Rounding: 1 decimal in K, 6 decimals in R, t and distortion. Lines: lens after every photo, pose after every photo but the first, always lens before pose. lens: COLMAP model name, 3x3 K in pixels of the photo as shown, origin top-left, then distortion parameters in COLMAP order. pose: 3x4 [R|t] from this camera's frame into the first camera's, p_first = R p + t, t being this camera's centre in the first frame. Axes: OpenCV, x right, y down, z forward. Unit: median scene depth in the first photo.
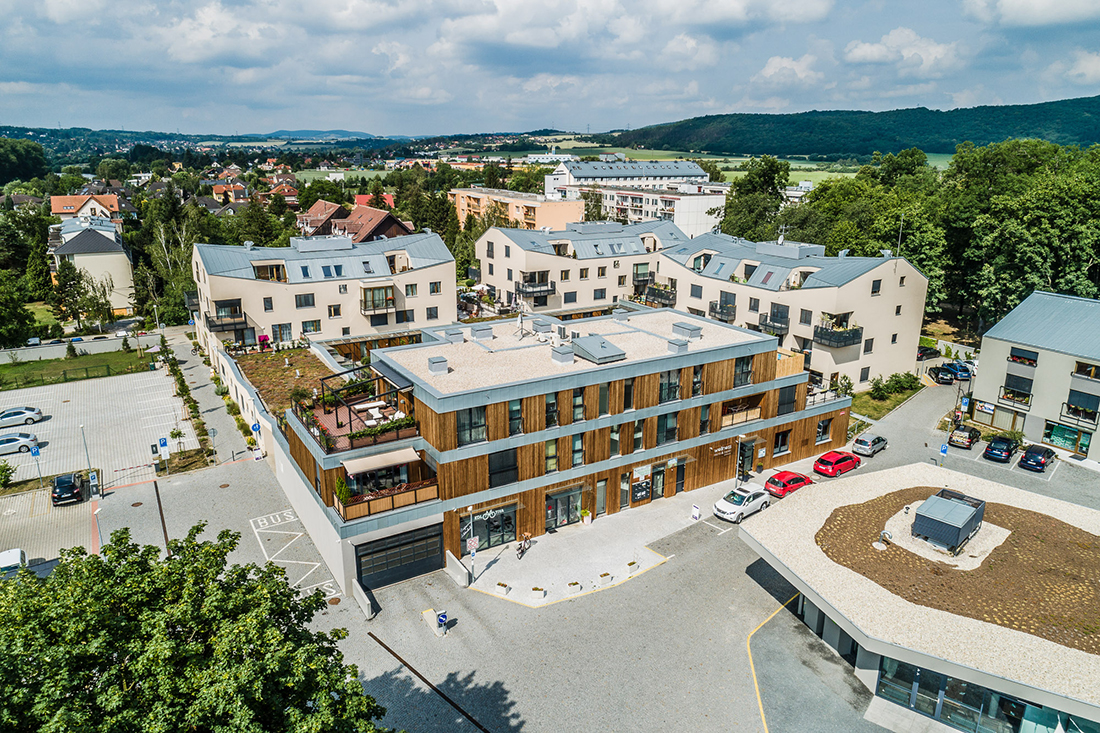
lens RADIAL K [[731.2, 0, 550.0], [0, 731.2, 366.5], [0, 0, 1]] dist [-0.009671, 0.004507]
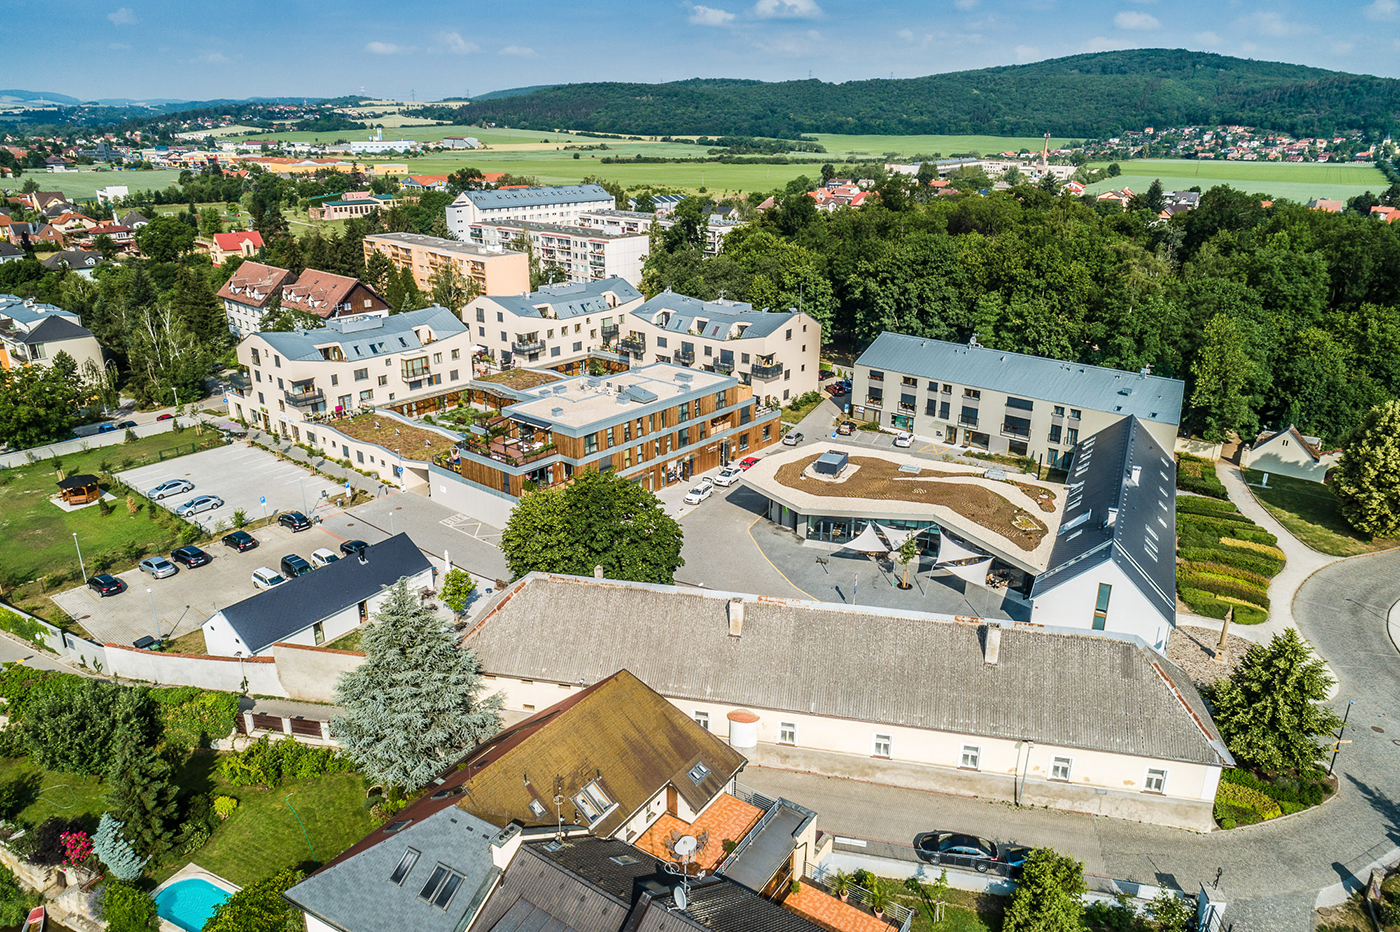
lens RADIAL K [[930.7, 0, 700.0], [0, 930.7, 466.0], [0, 0, 1]] dist [-0.009671, 0.004507]
pose [[0.944200, -0.111345, 0.309980, -0.369594], [0.089891, 0.992512, 0.082702, -0.019437], [-0.316867, -0.050223, 0.947139, -0.814507]]
